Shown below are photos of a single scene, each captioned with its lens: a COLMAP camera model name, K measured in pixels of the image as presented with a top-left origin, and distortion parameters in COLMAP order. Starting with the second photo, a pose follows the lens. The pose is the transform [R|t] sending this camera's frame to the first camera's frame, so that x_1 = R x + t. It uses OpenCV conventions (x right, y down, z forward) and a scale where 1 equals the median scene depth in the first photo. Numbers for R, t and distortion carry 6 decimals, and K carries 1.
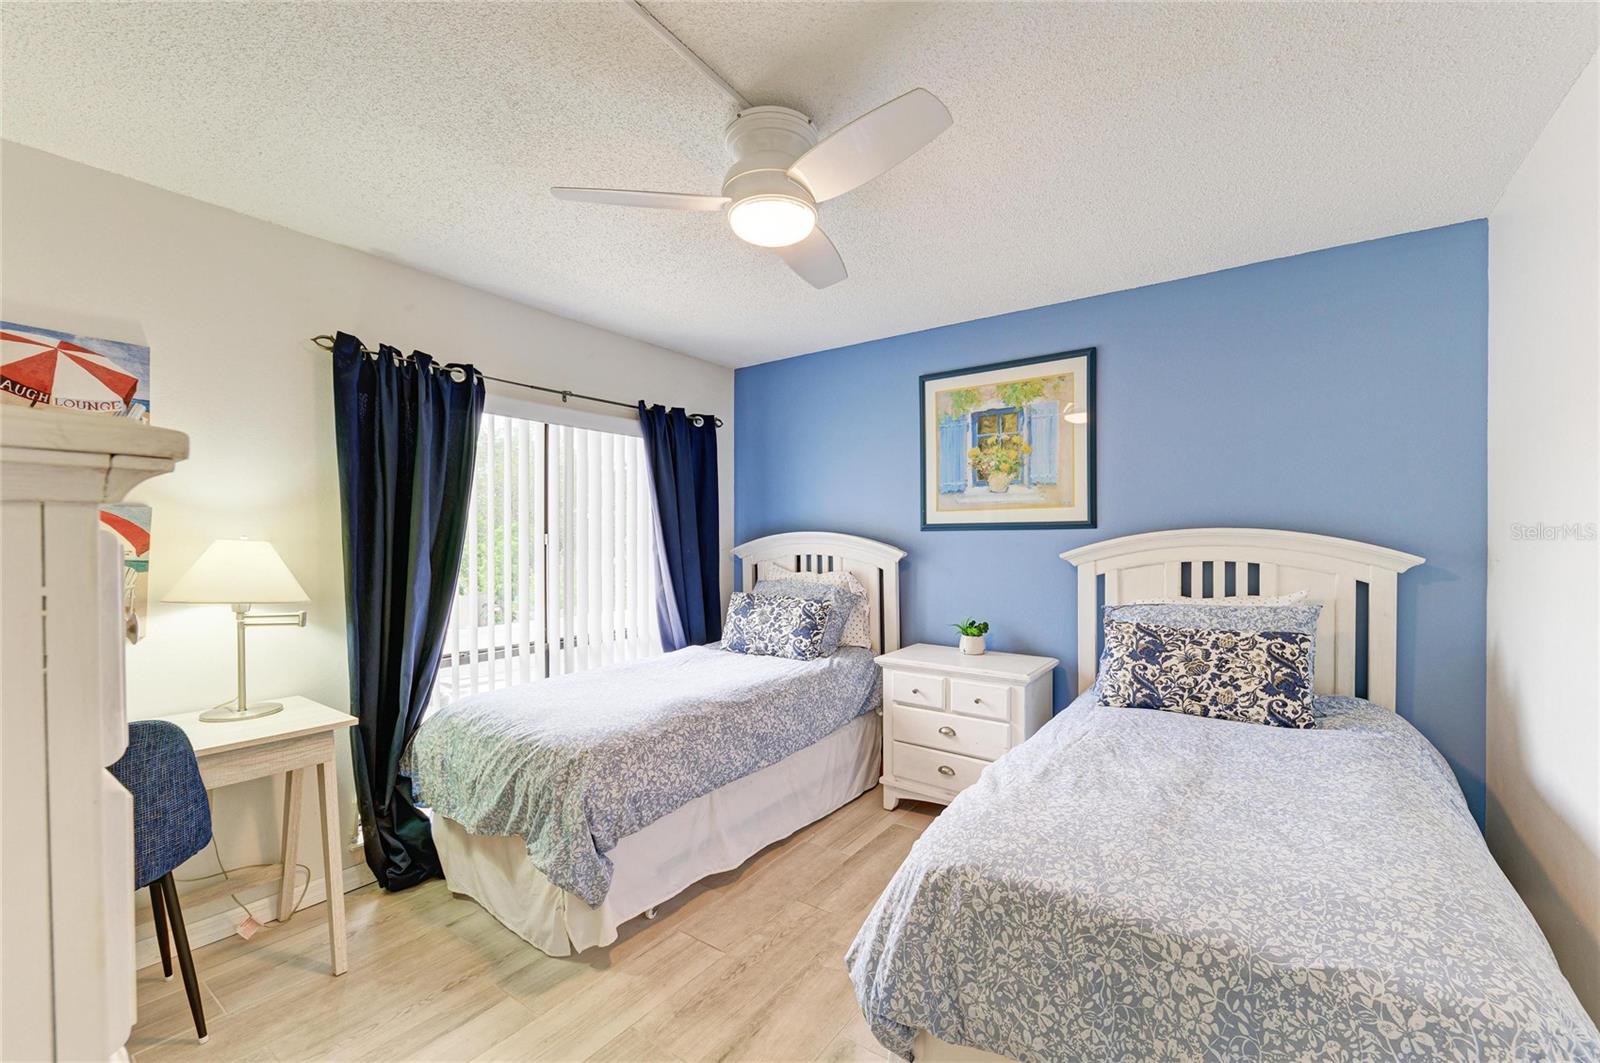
lens RADIAL K [[664.6, 0, 812.1], [0, 664.6, 541.9], [0, 0, 1]] dist [0.002199, -0.004540]
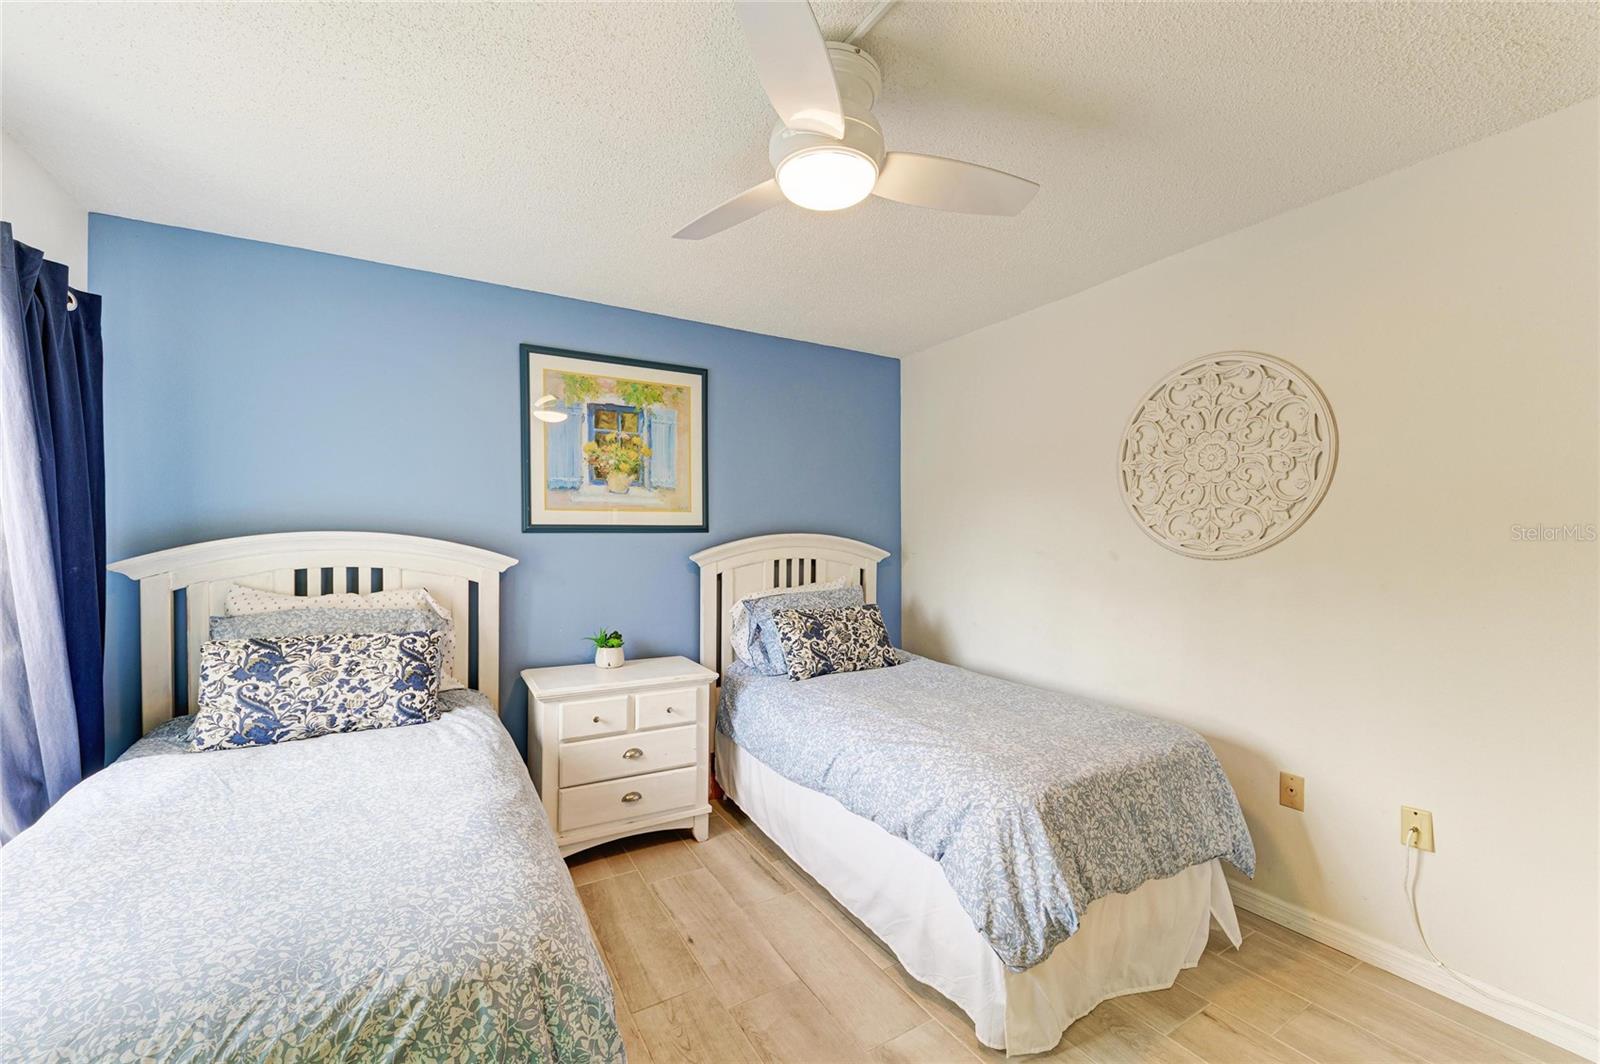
lens RADIAL K [[669.7, 0, 799.6], [0, 669.7, 535.8], [0, 0, 1]] dist [-0.000338, -0.000337]
pose [[0.385879, 0.003114, 0.922544, -0.514406], [0.003912, 0.999980, -0.005011, -0.007596], [-0.922541, 0.005543, 0.385859, 0.399204]]
